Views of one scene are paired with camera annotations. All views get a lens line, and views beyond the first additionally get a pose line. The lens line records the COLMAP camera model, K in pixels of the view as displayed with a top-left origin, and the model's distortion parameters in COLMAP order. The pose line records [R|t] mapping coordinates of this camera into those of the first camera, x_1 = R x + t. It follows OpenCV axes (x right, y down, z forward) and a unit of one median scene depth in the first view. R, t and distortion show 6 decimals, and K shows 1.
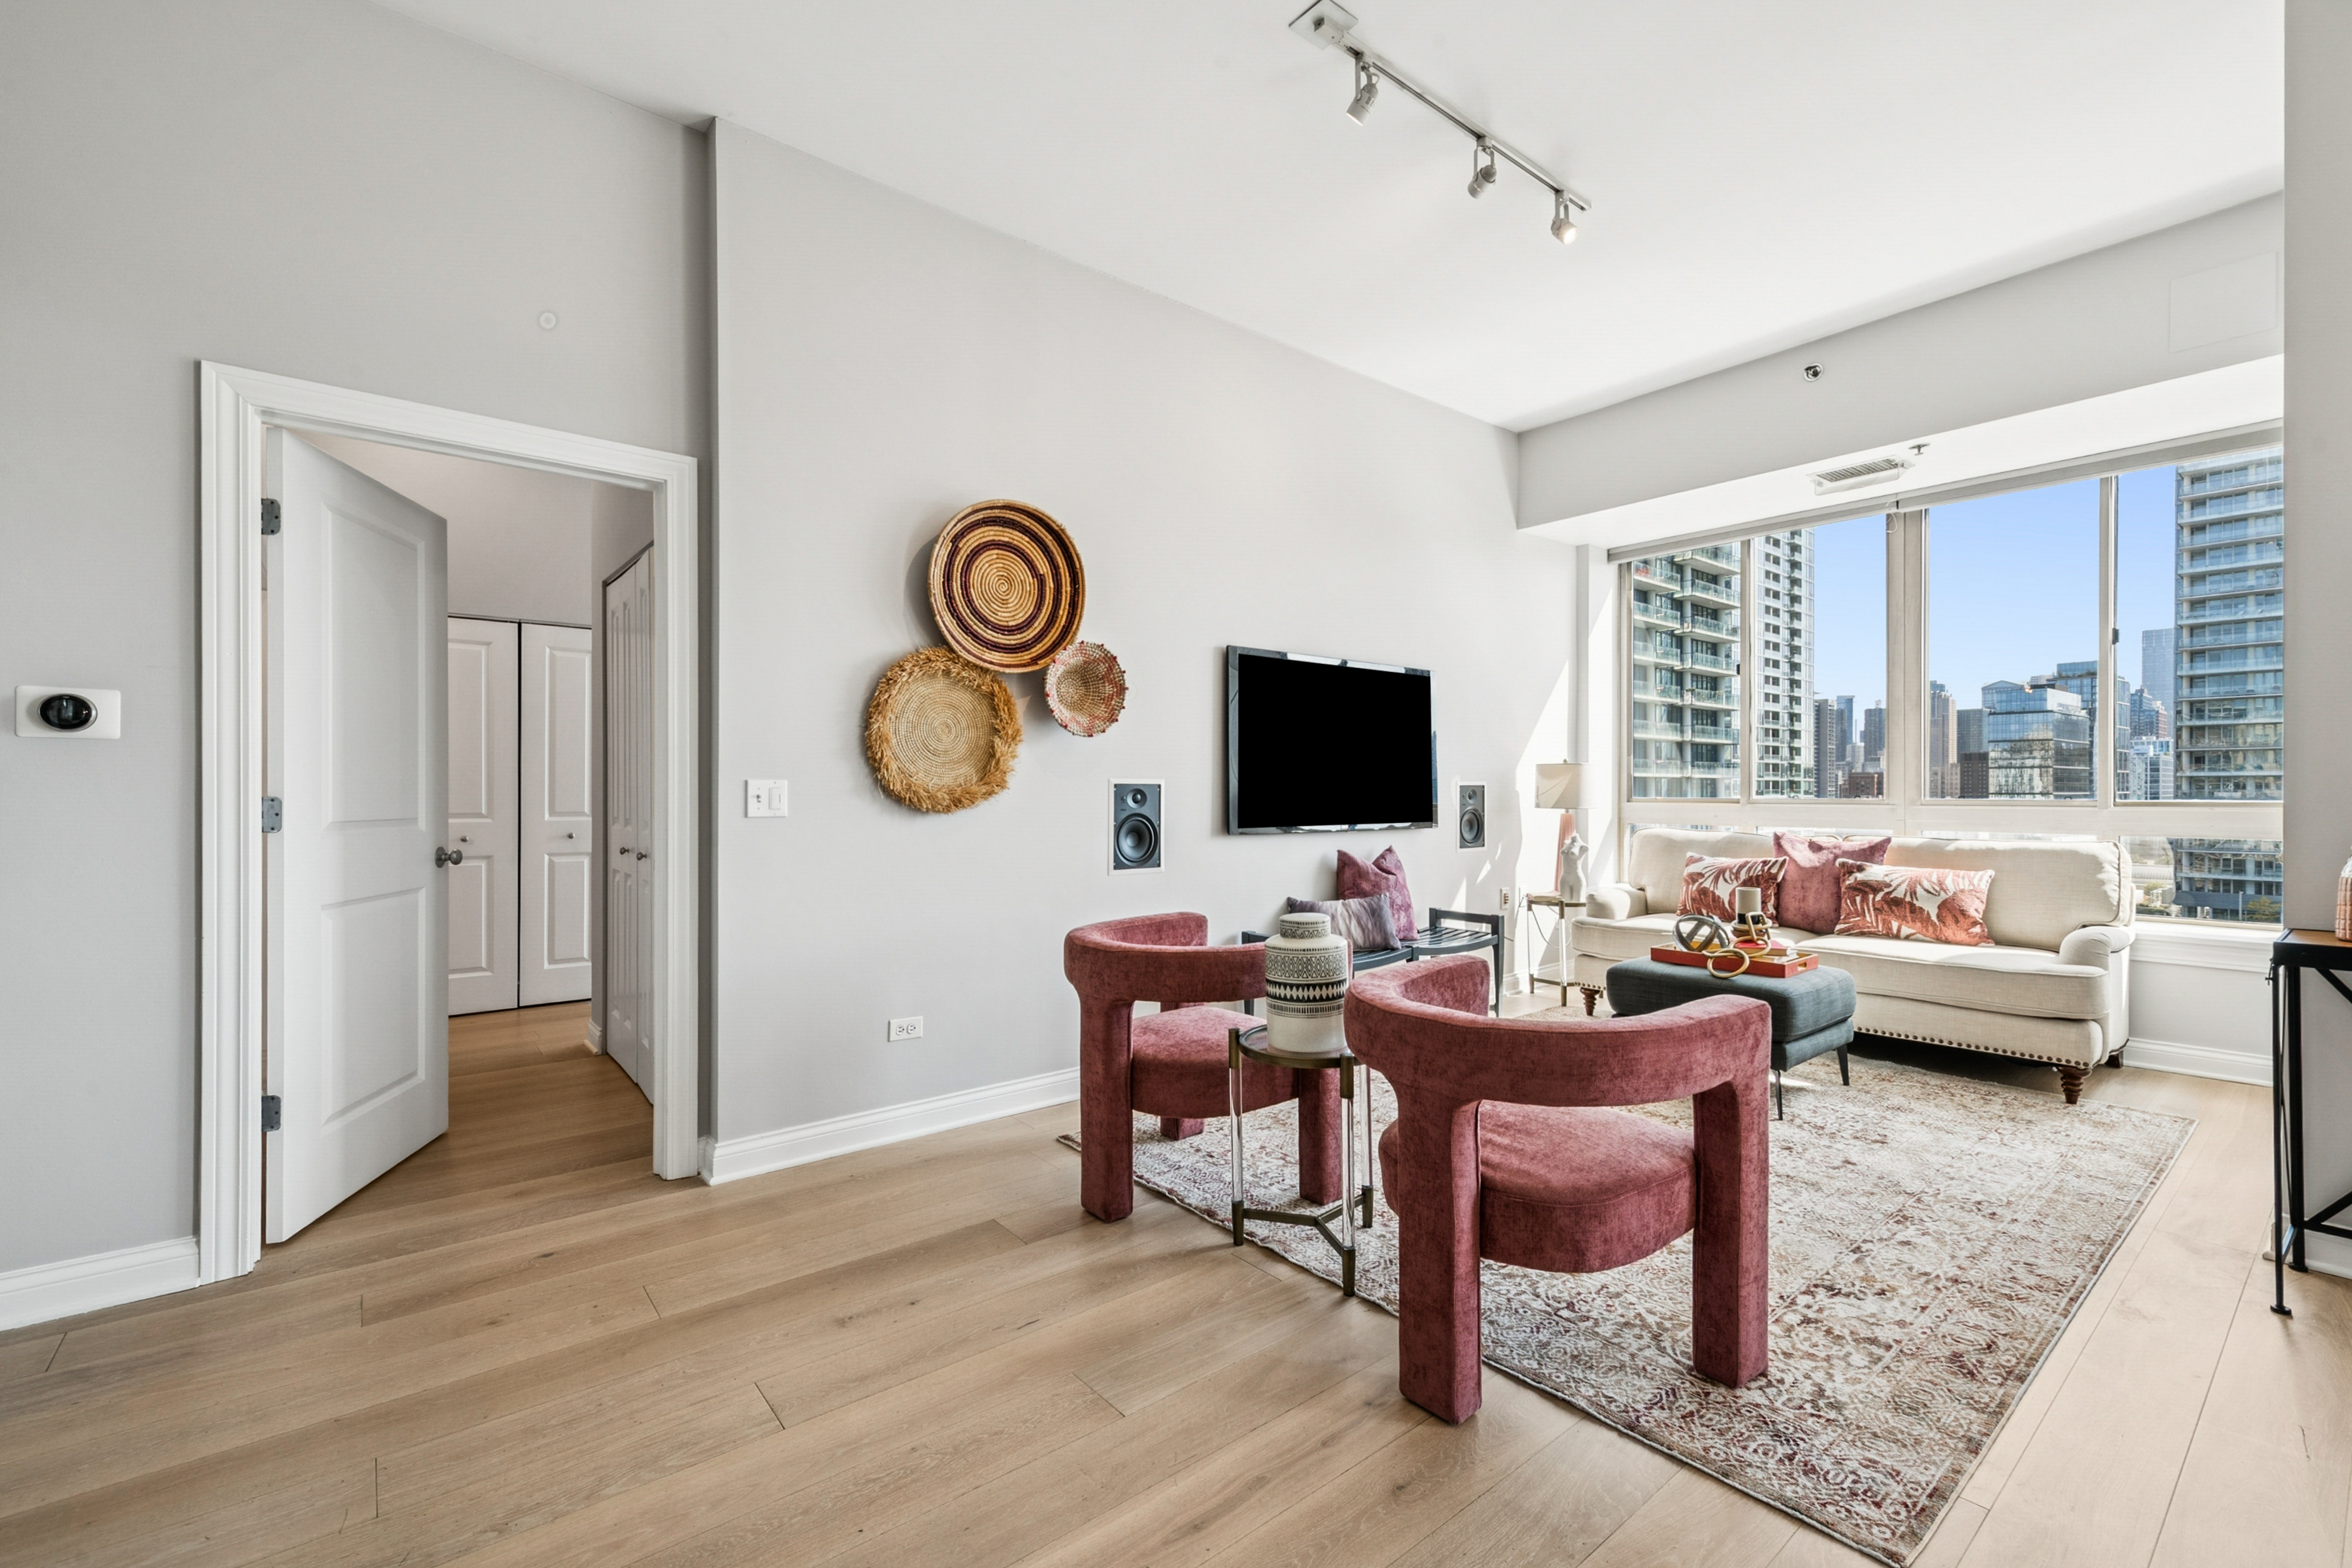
lens RADIAL K [[974.8, 0, 1159.8], [0, 974.8, 792.0], [0, 0, 1]] dist [0.001567, -0.000273]
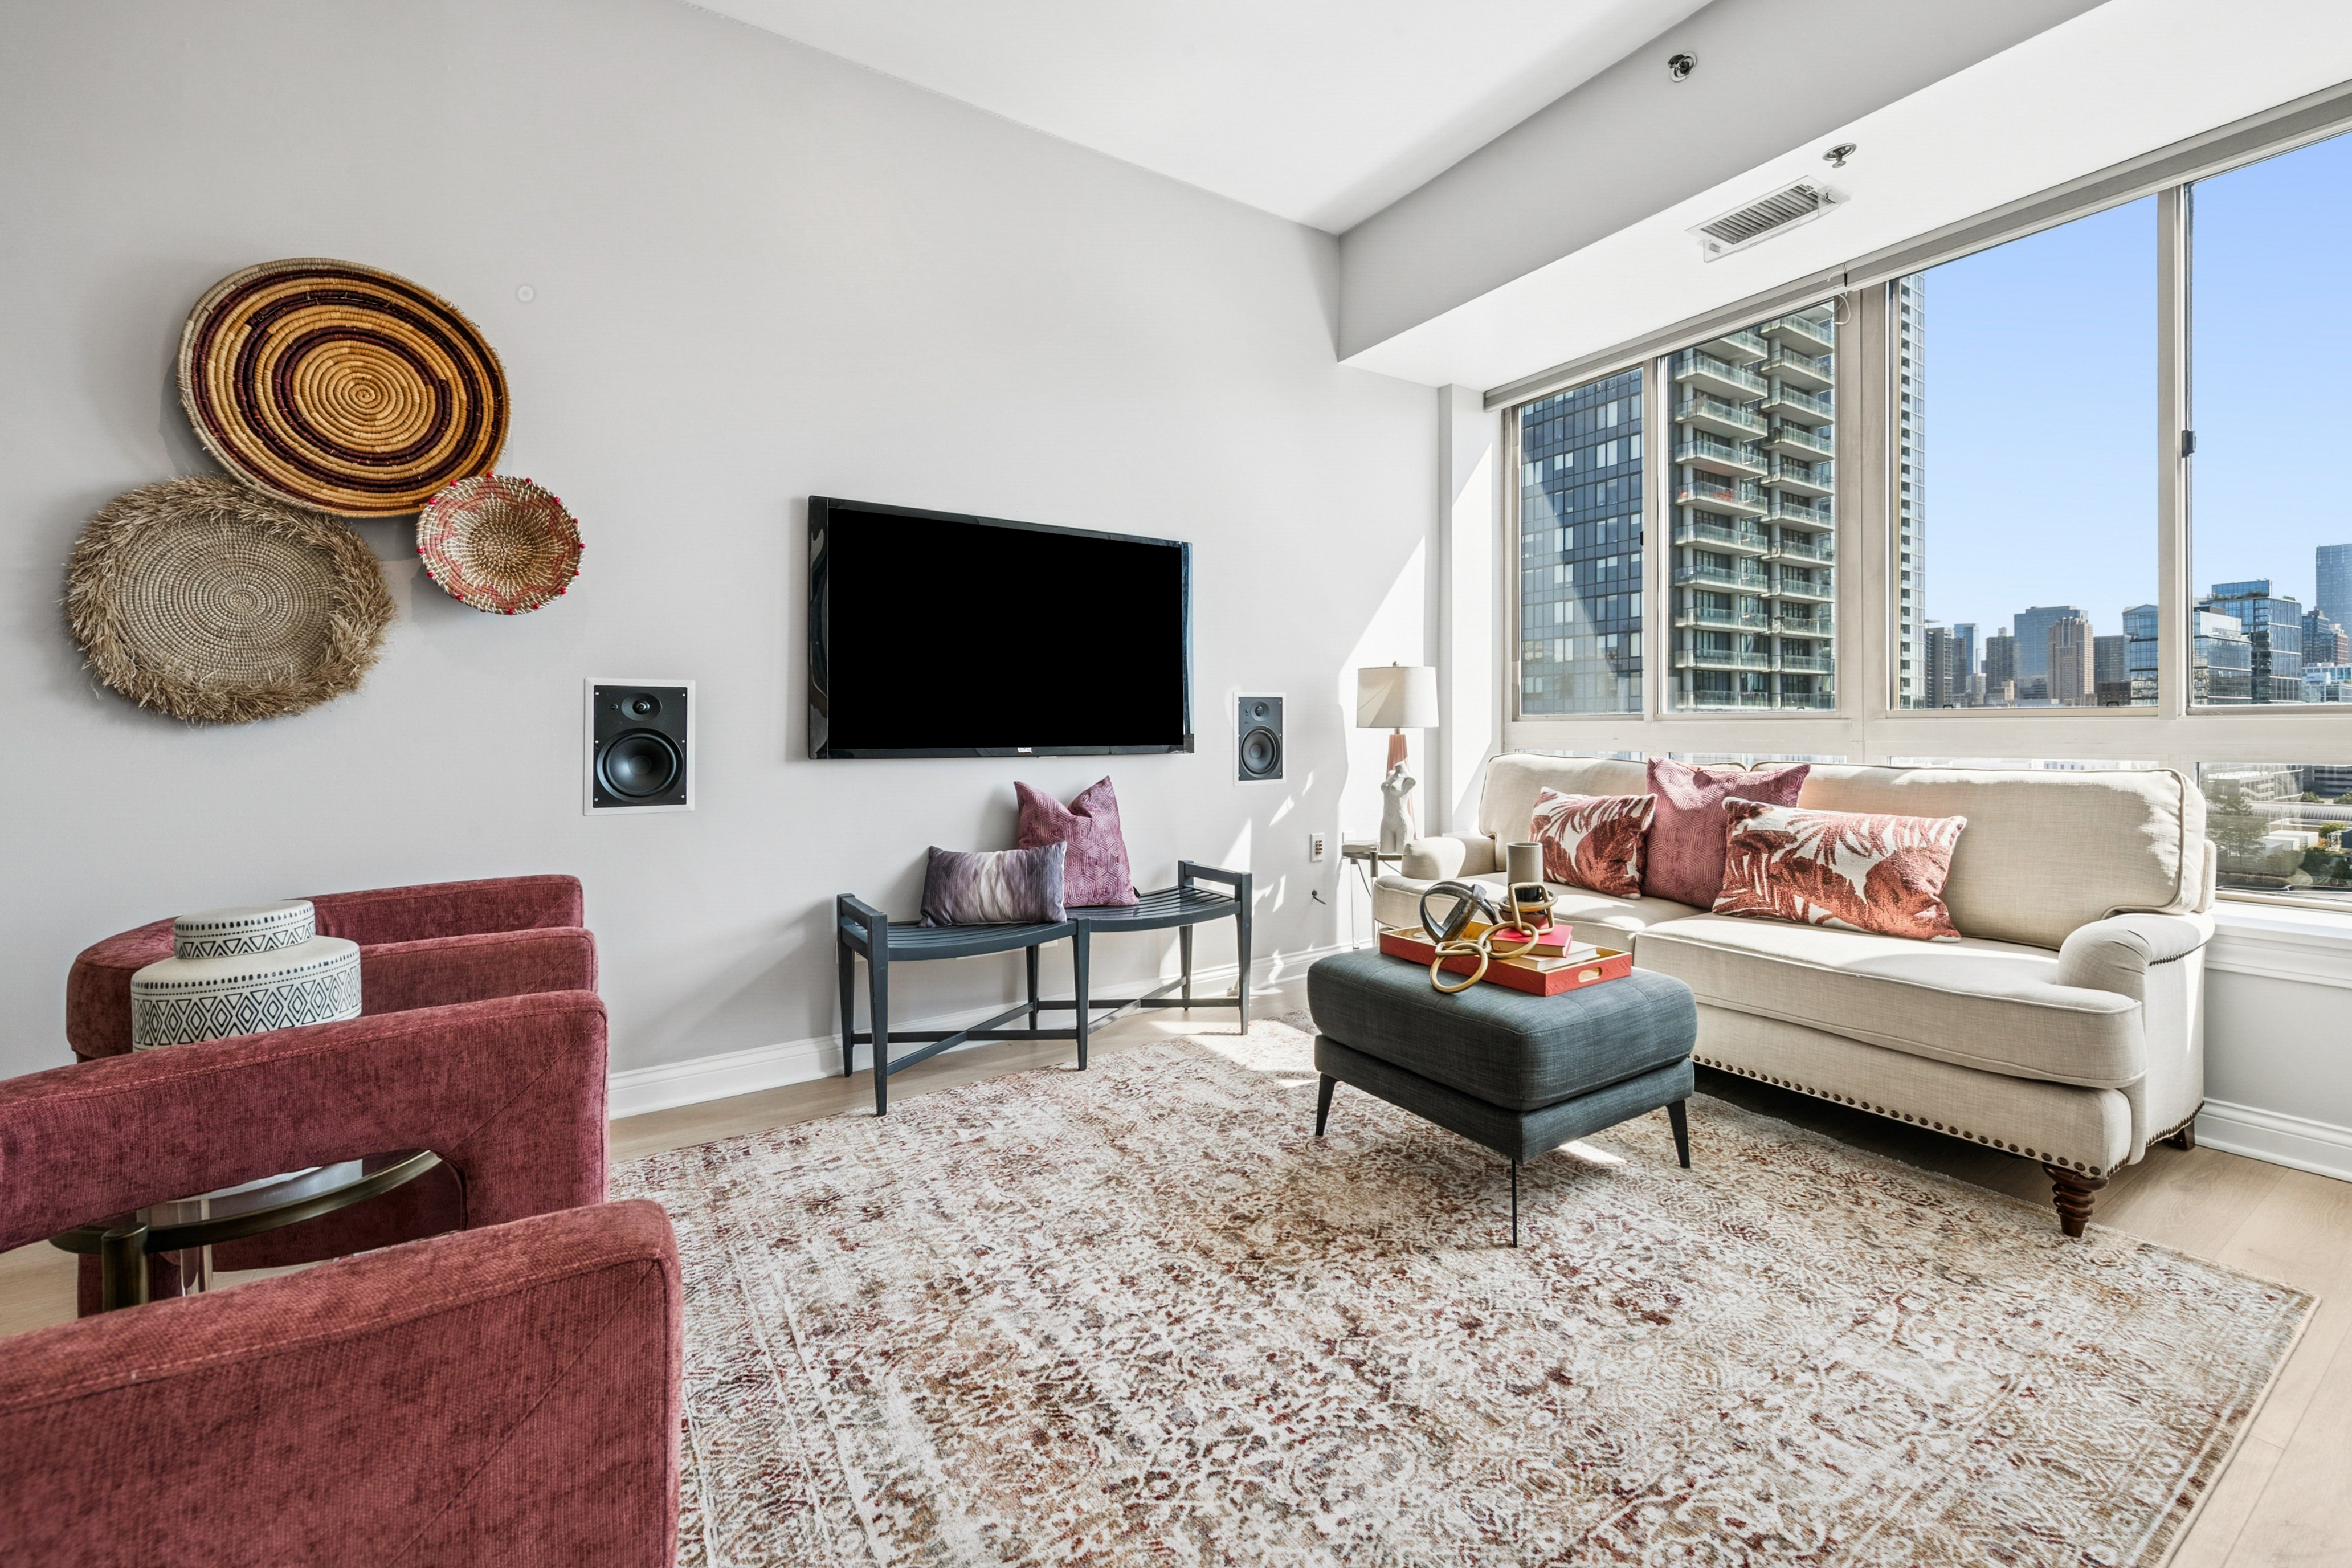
lens RADIAL K [[948.5, 0, 1139.6], [0, 948.5, 723.5], [0, 0, 1]] dist [0.004118, -0.000934]
pose [[0.994708, -0.003510, -0.102680, 0.402837], [0.002984, 0.999982, -0.005285, 0.023000], [0.102696, 0.004951, 0.994700, 0.350783]]
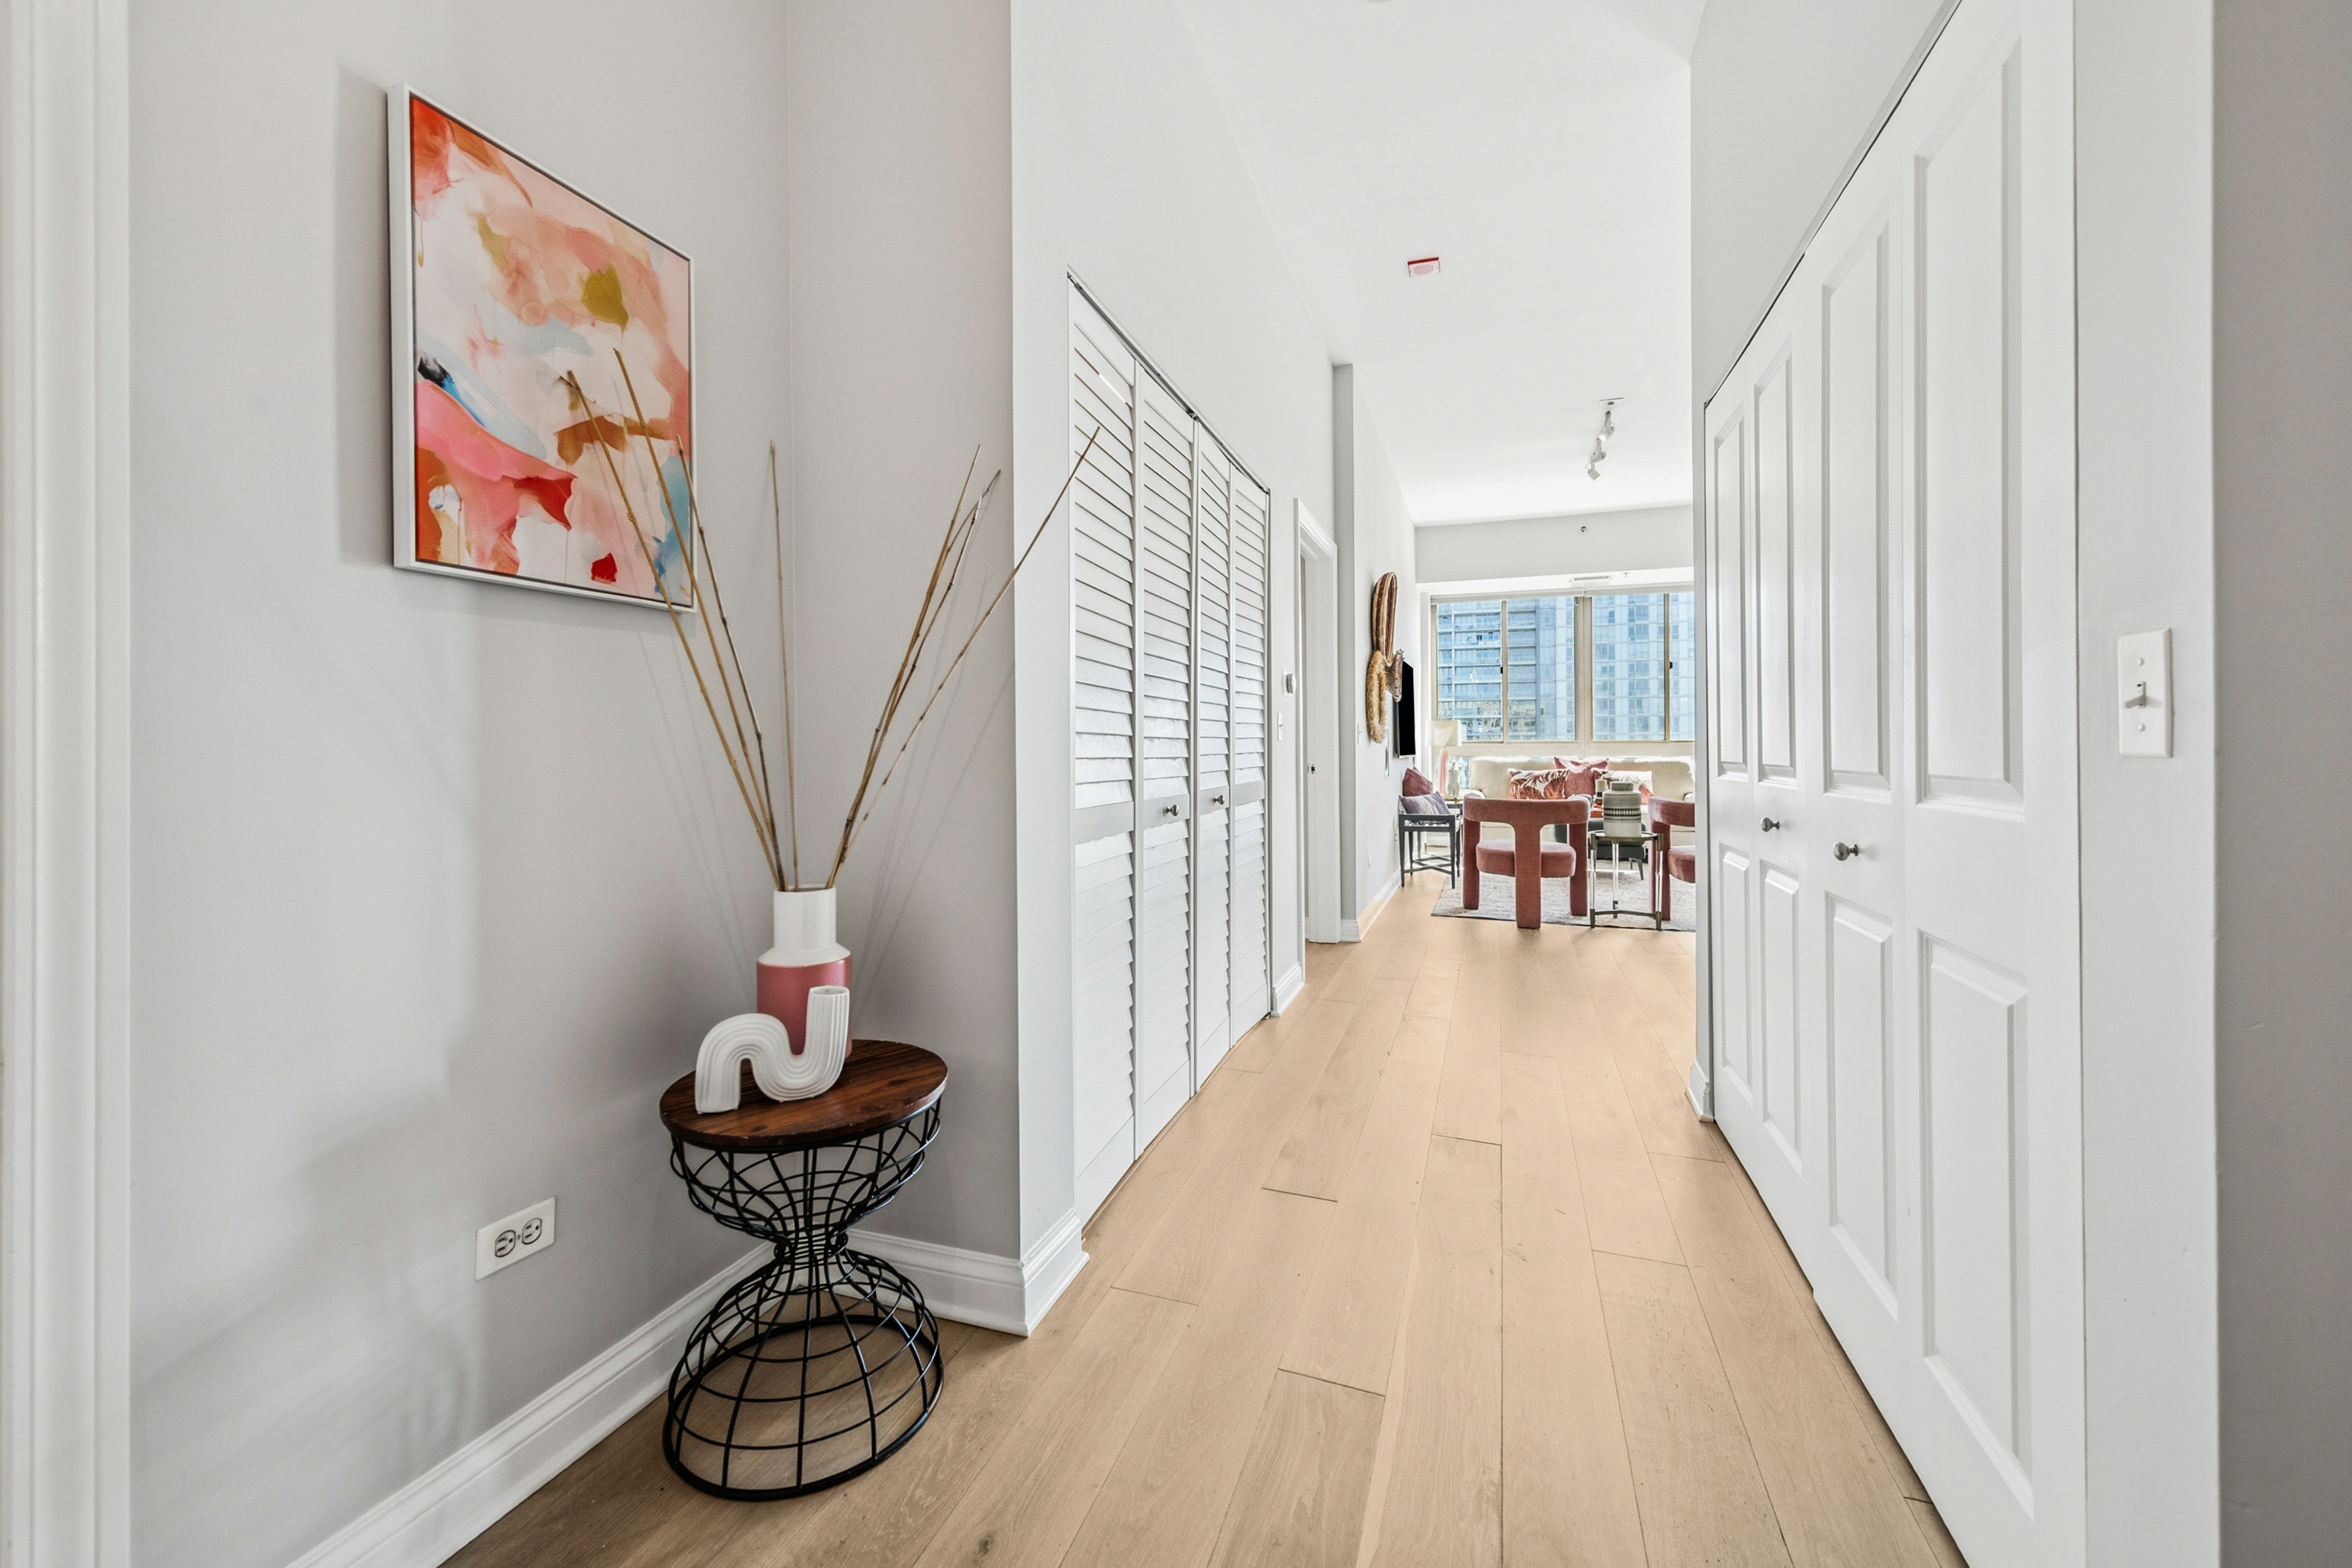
lens RADIAL K [[948.5, 0, 1122.4], [0, 948.5, 746.4], [0, 0, 1]] dist [0.004118, -0.000934]
pose [[0.857363, -0.004786, 0.514690, -1.296225], [0.003628, 0.999988, 0.003256, 0.012911], [-0.514699, -0.000924, 0.857370, -0.223851]]
